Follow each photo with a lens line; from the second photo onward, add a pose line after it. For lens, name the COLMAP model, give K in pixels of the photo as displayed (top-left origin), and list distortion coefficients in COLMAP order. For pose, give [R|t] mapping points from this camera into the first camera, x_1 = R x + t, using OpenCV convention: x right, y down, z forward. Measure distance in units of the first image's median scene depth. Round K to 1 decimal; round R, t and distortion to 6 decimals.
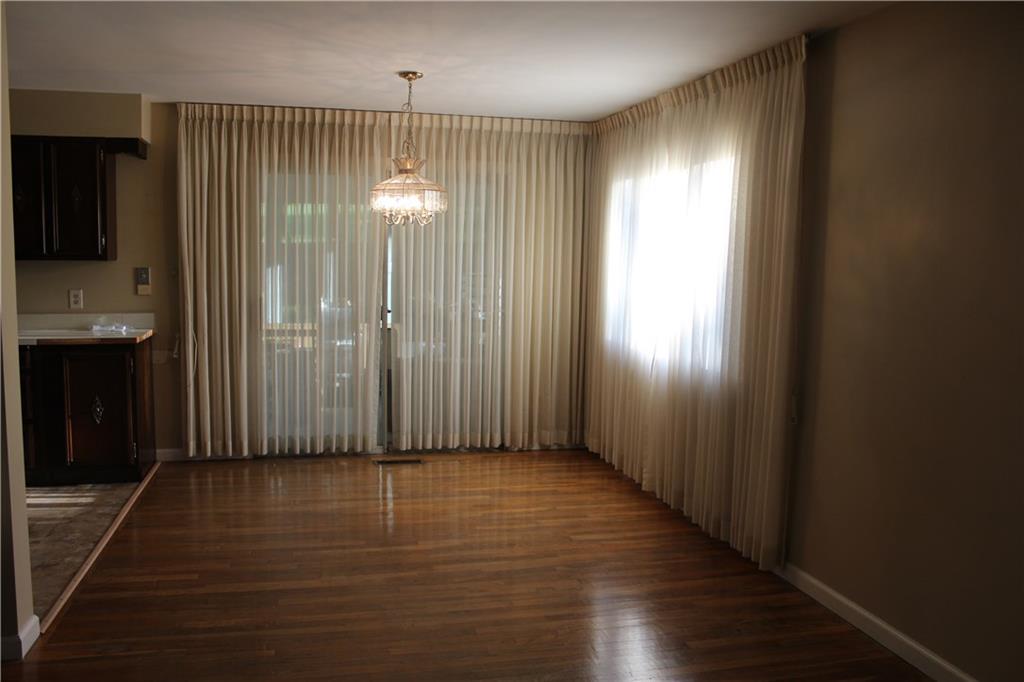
lens RADIAL K [[841.8, 0, 510.7], [0, 841.8, 342.3], [0, 0, 1]] dist [-0.160068, 0.122323]
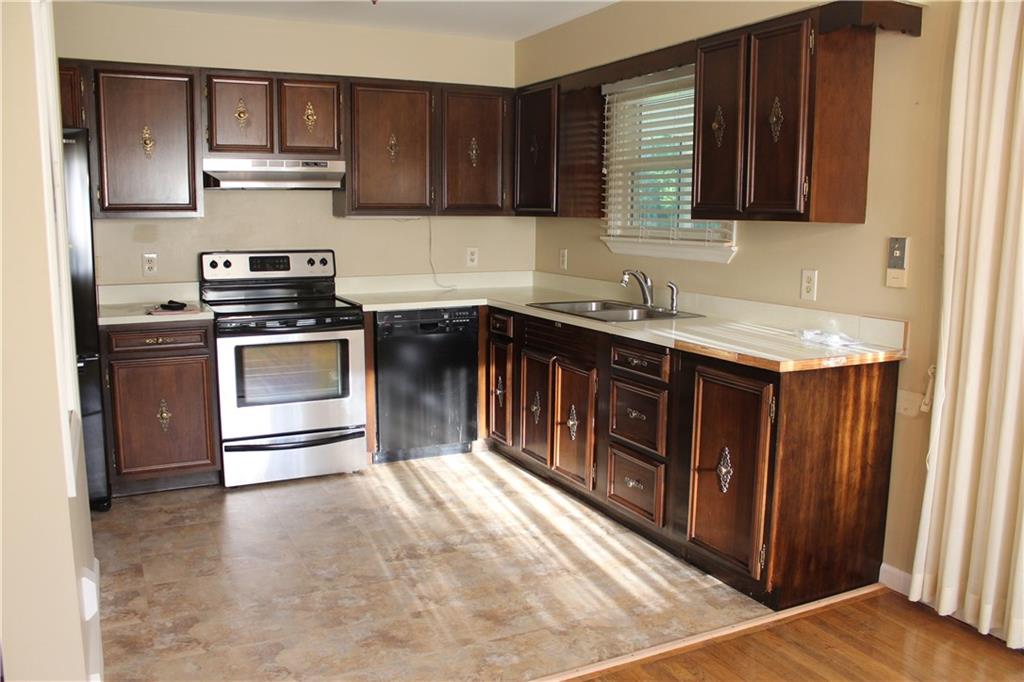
lens RADIAL K [[841.8, 0, 519.3], [0, 841.8, 345.9], [0, 0, 1]] dist [-0.160068, 0.122323]
pose [[0.237722, 0.135011, -0.961904, 0.028917], [-0.109118, 0.987736, 0.111670, -0.053553], [0.965185, 0.078414, 0.249539, 0.631195]]
